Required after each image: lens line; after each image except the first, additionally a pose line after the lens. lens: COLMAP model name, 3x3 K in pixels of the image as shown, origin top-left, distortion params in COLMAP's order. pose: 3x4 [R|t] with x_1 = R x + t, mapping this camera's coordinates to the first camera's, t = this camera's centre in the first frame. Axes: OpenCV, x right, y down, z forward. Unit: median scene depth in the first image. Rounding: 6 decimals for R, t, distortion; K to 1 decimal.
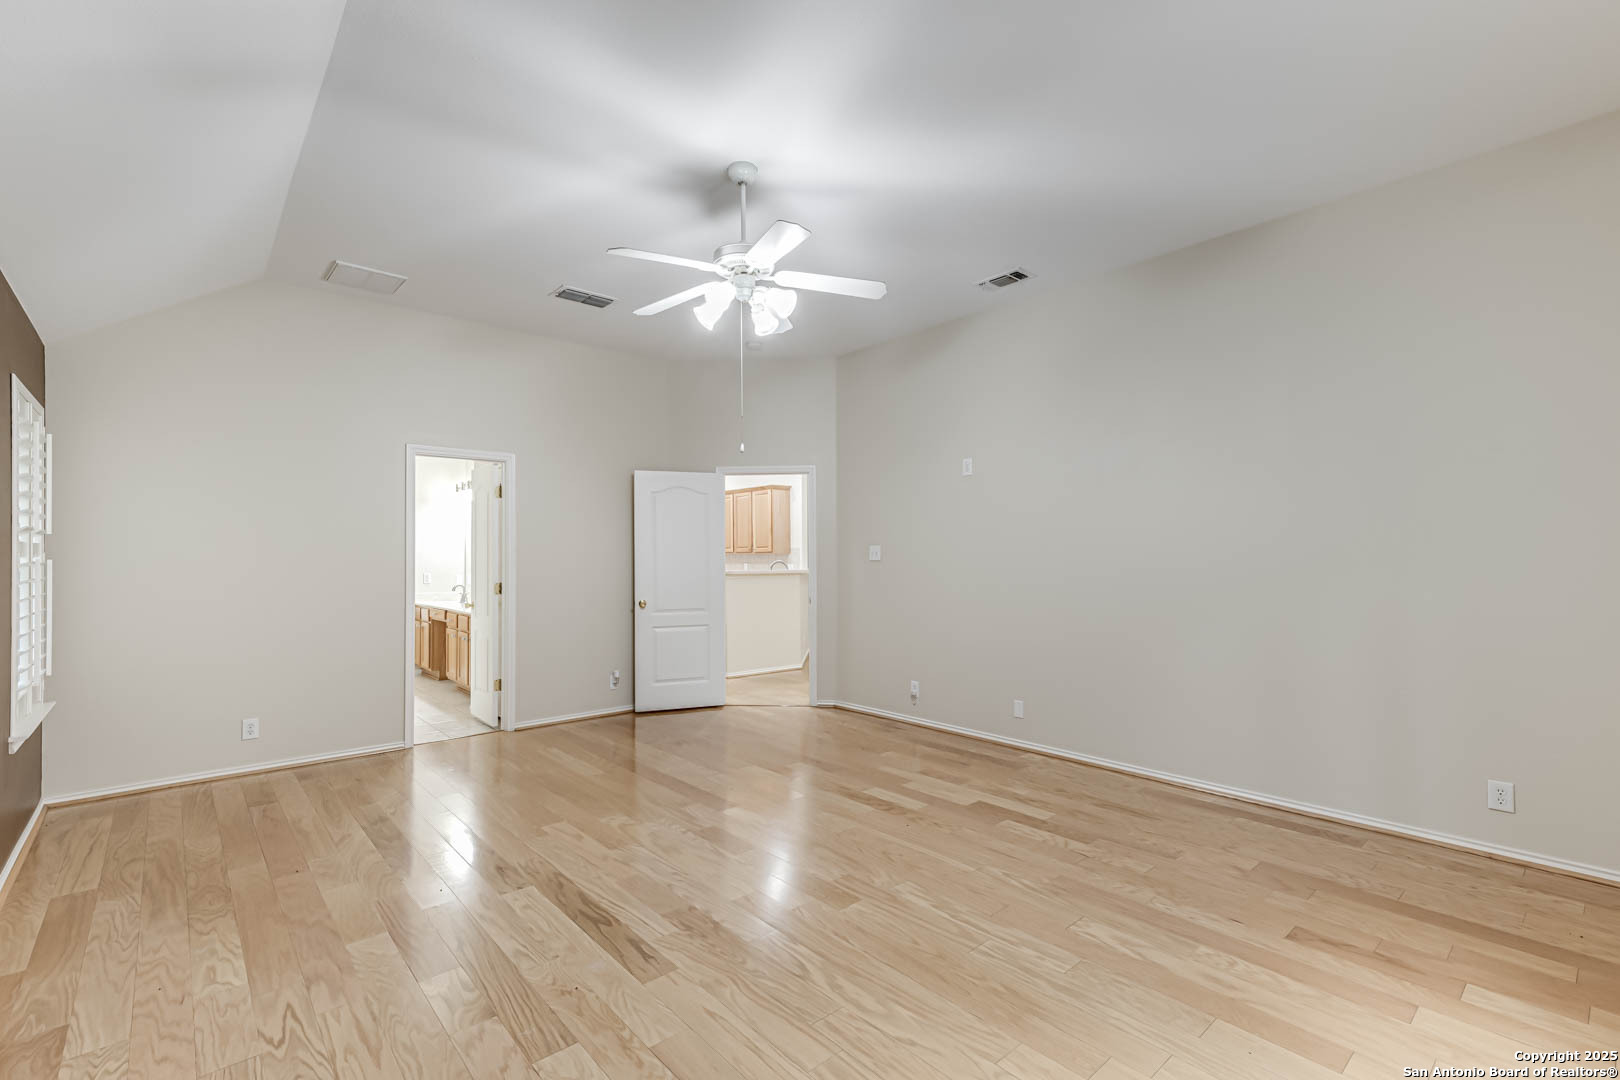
lens RADIAL K [[722.8, 0, 806.4], [0, 722.8, 547.0], [0, 0, 1]] dist [0.022340, -0.000582]
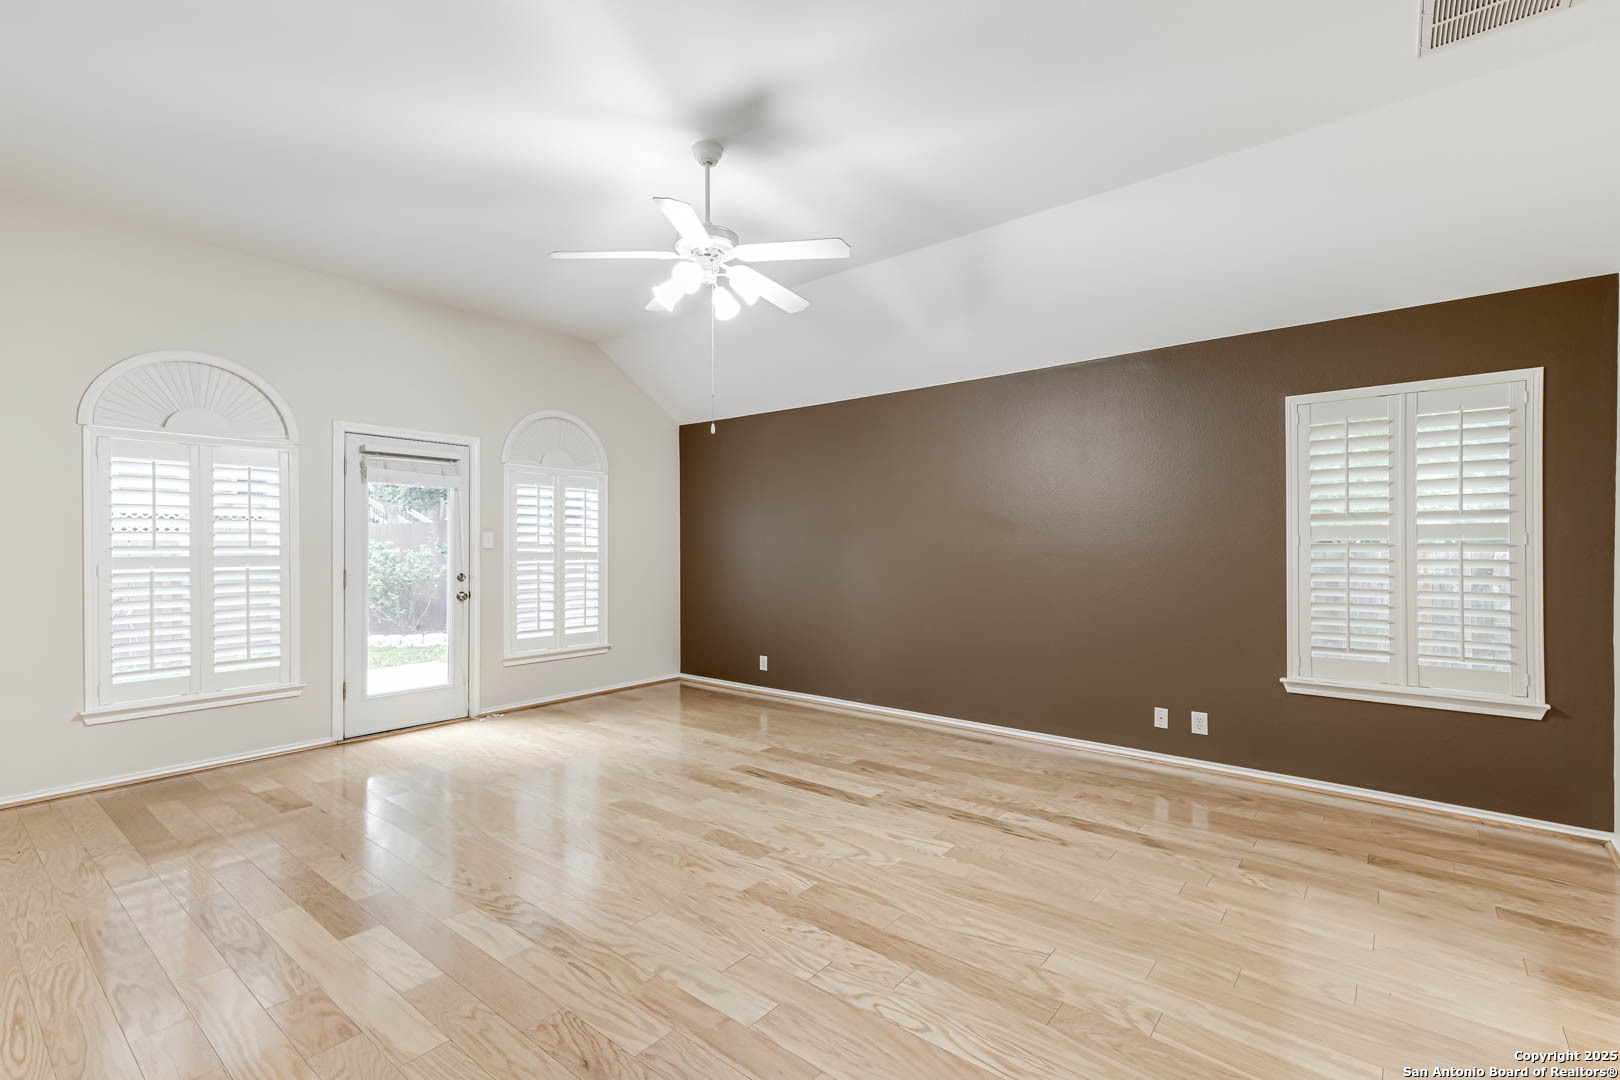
lens RADIAL K [[722.8, 0, 806.4], [0, 722.8, 547.0], [0, 0, 1]] dist [0.022340, -0.000582]
pose [[-0.986551, 0.006625, -0.163318, -0.062218], [0.008786, 0.999883, -0.012516, 0.045660], [0.163216, -0.013783, -0.986494, 2.222468]]
